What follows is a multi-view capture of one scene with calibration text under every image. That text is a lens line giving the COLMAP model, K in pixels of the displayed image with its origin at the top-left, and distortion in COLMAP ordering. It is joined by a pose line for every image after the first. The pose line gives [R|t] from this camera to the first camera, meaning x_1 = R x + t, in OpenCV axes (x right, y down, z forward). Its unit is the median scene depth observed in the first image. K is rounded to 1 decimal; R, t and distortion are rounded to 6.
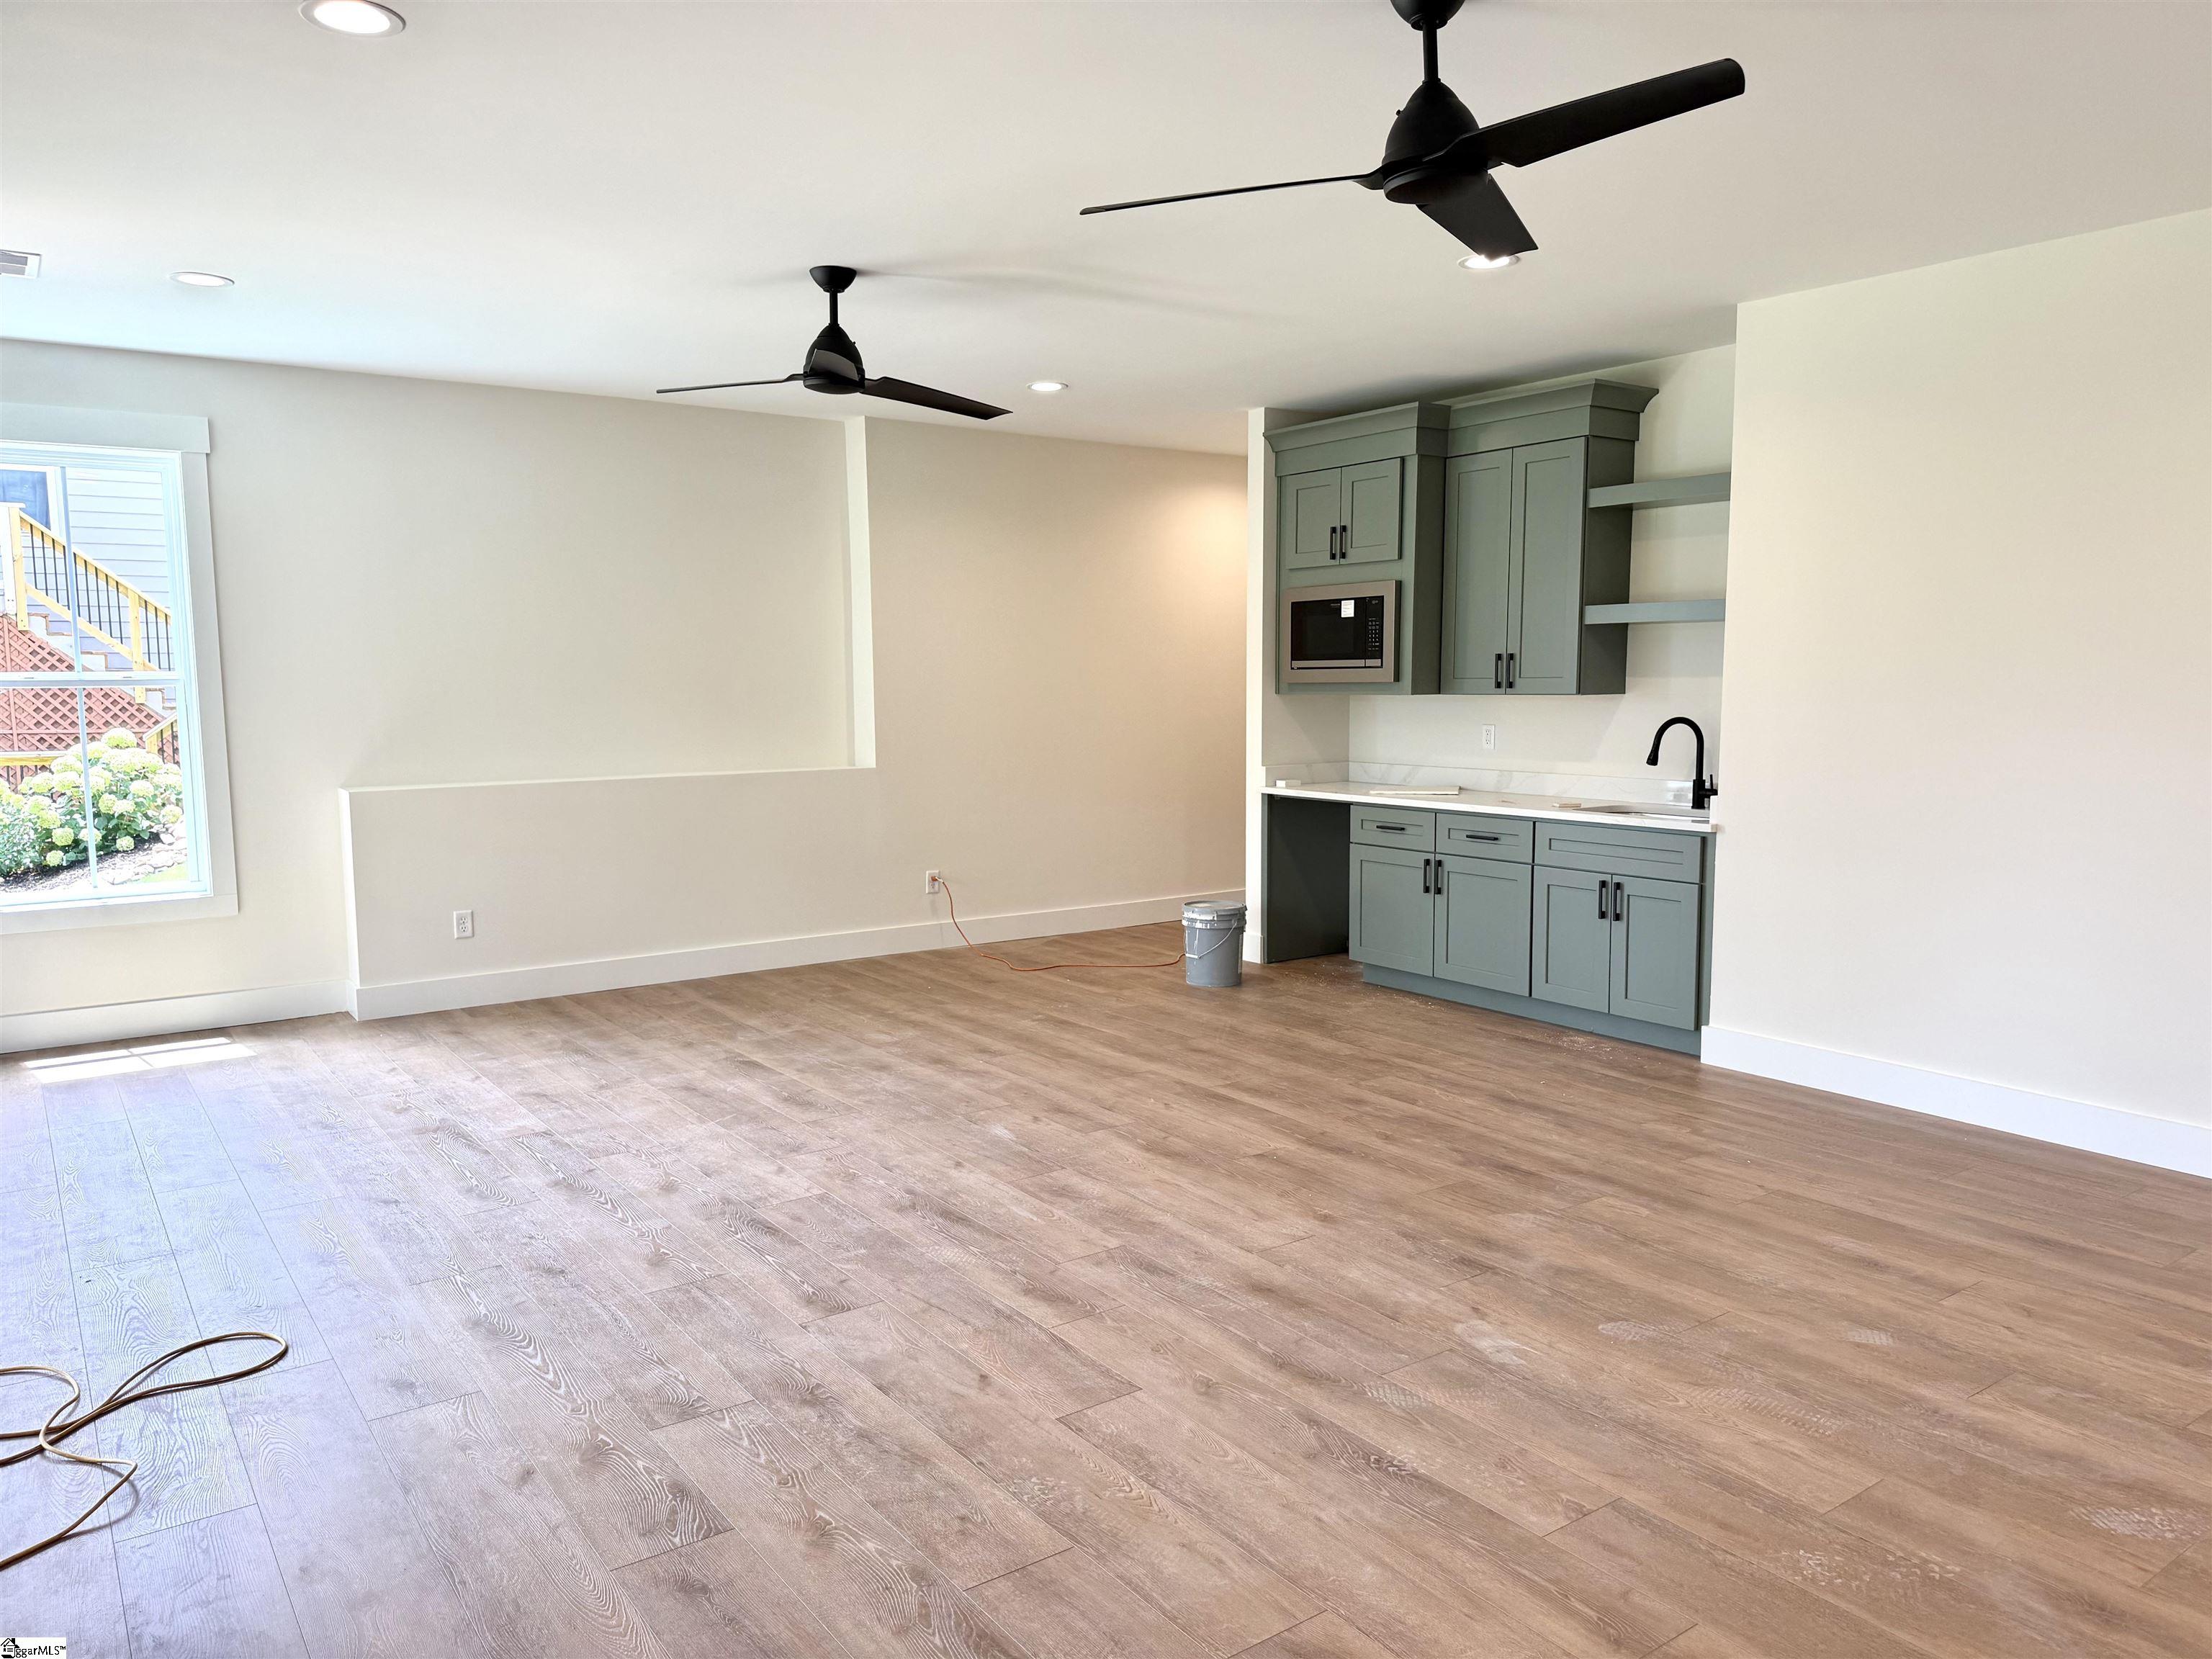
lens RADIAL K [[1549.3, 0, 1122.4], [0, 1549.3, 832.9], [0, 0, 1]] dist [0.158983, -0.317935]
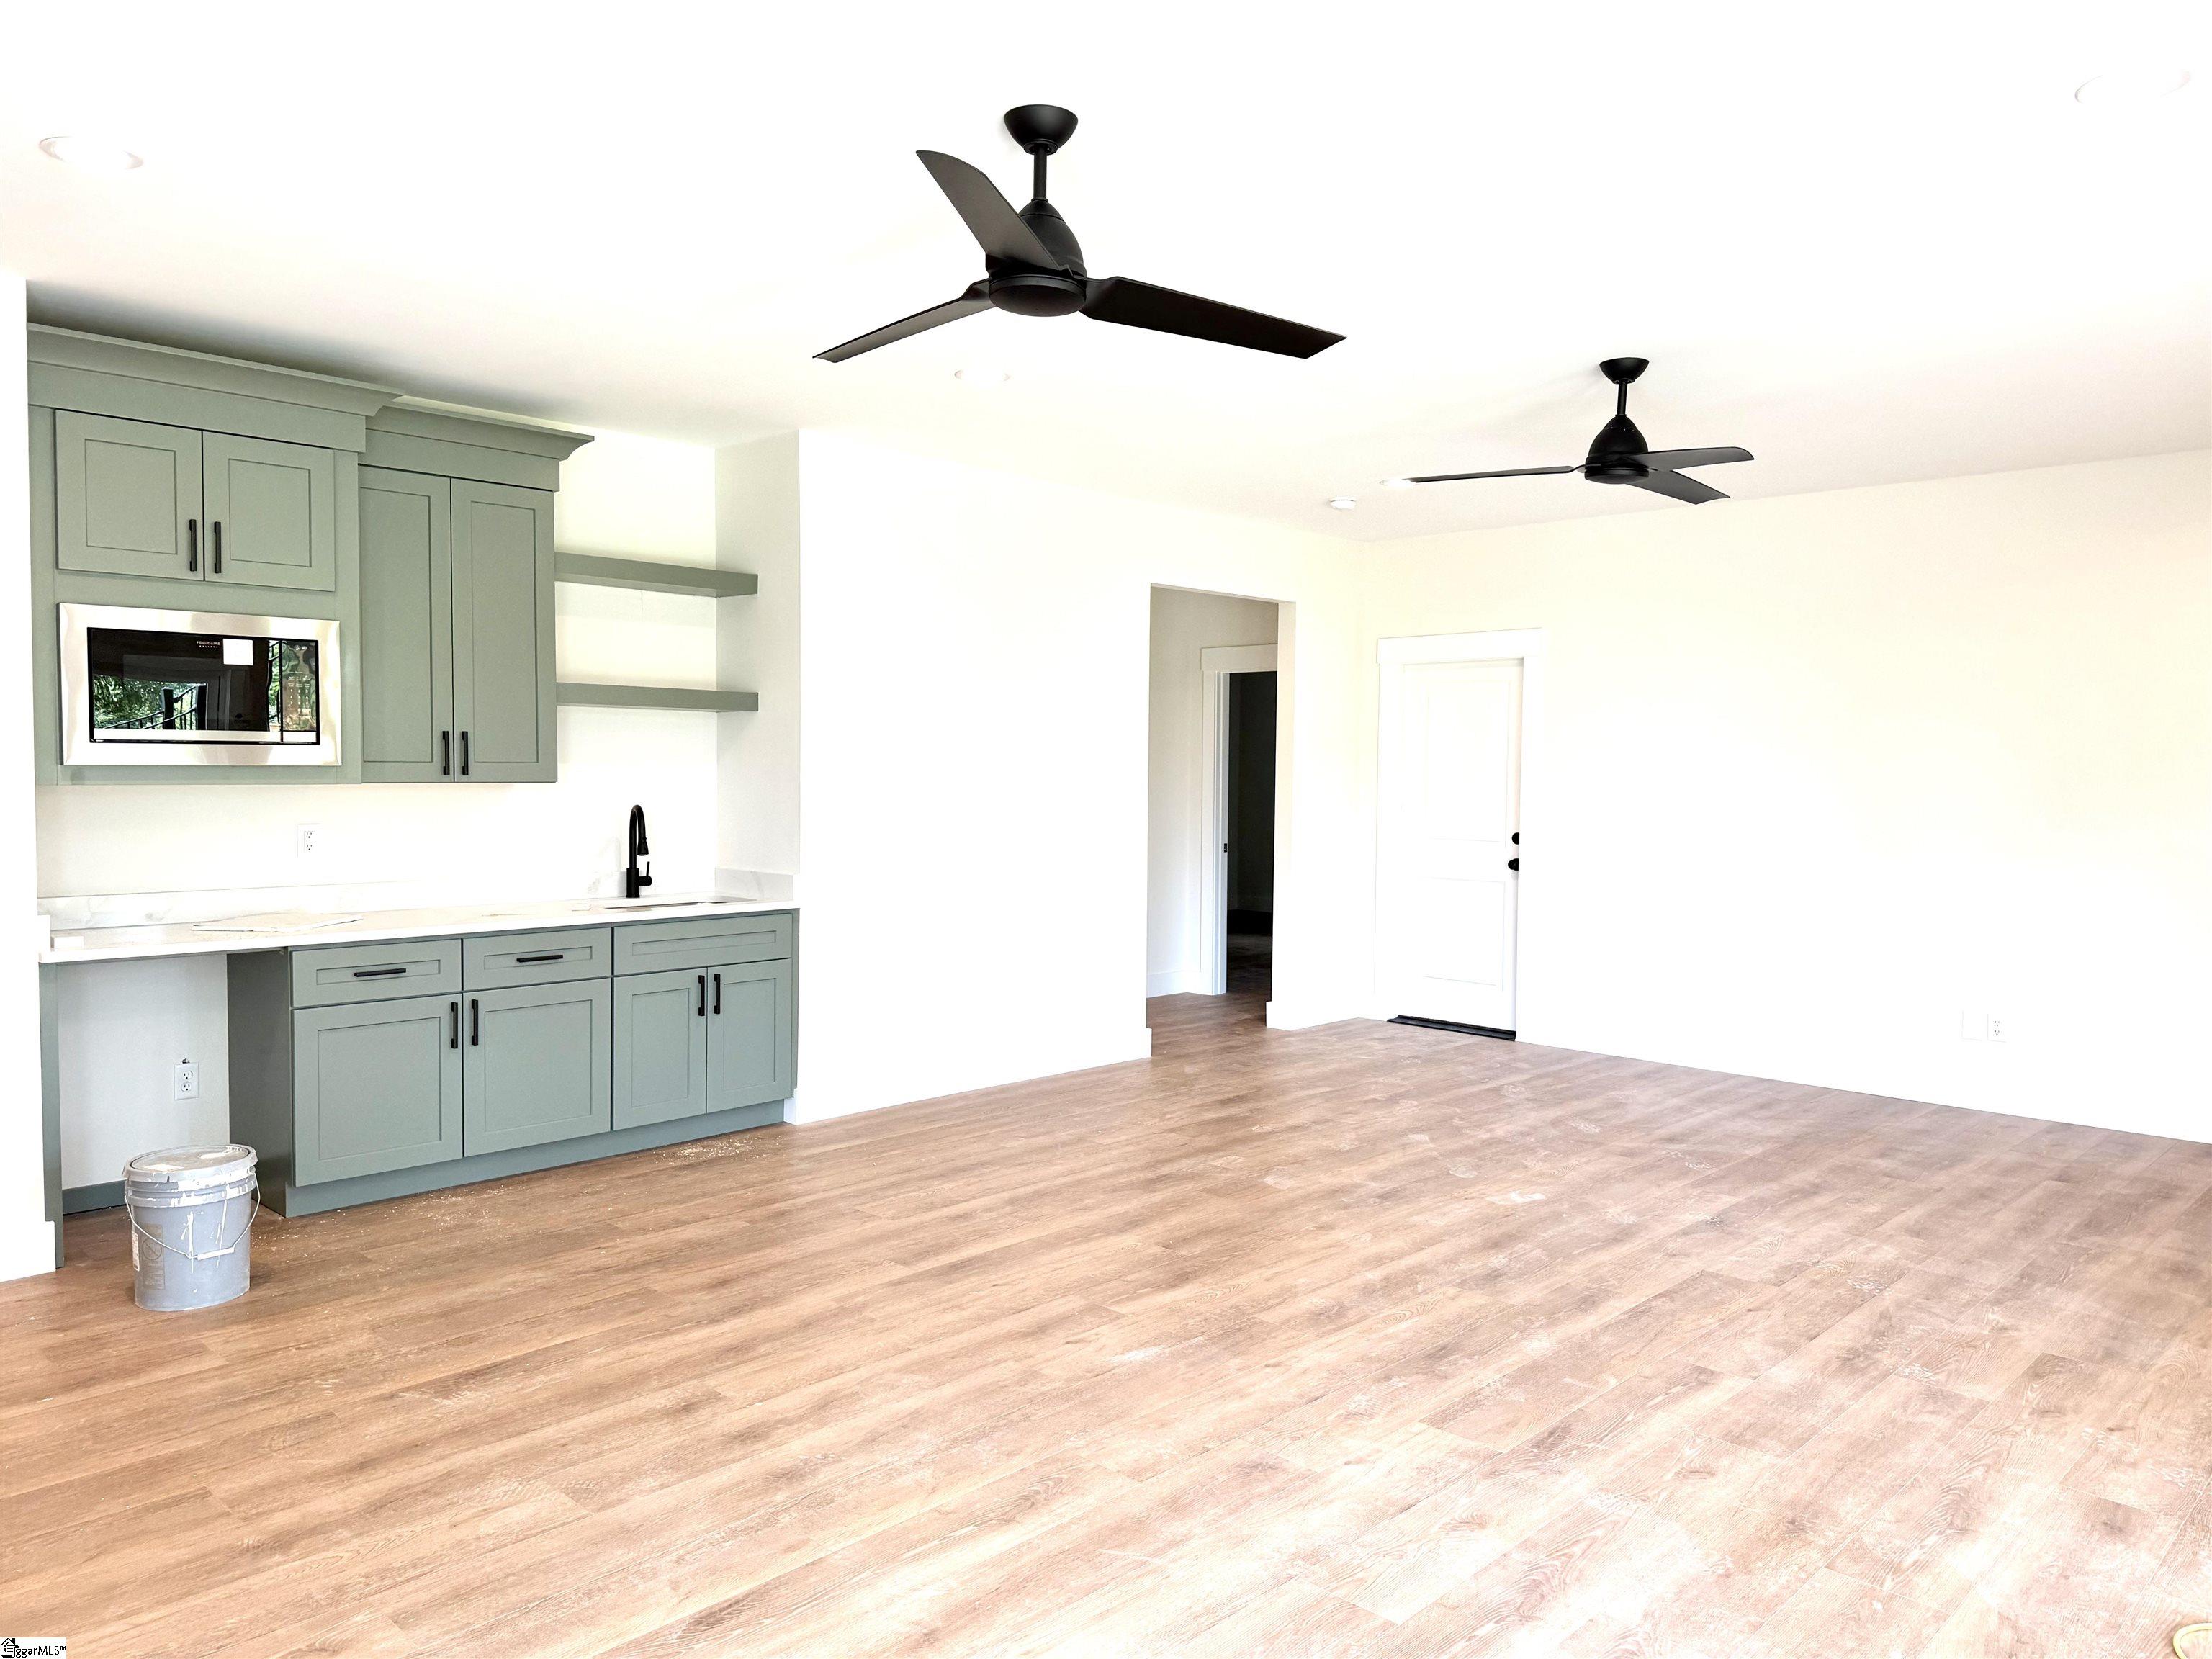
lens RADIAL K [[1549.3, 0, 1122.4], [0, 1549.3, 832.9], [0, 0, 1]] dist [0.158983, -0.317935]
pose [[-0.176630, -0.045963, 0.983204, -0.770637], [0.092349, 0.993729, 0.063045, -0.105305], [-0.979935, 0.101934, -0.171278, 1.041382]]
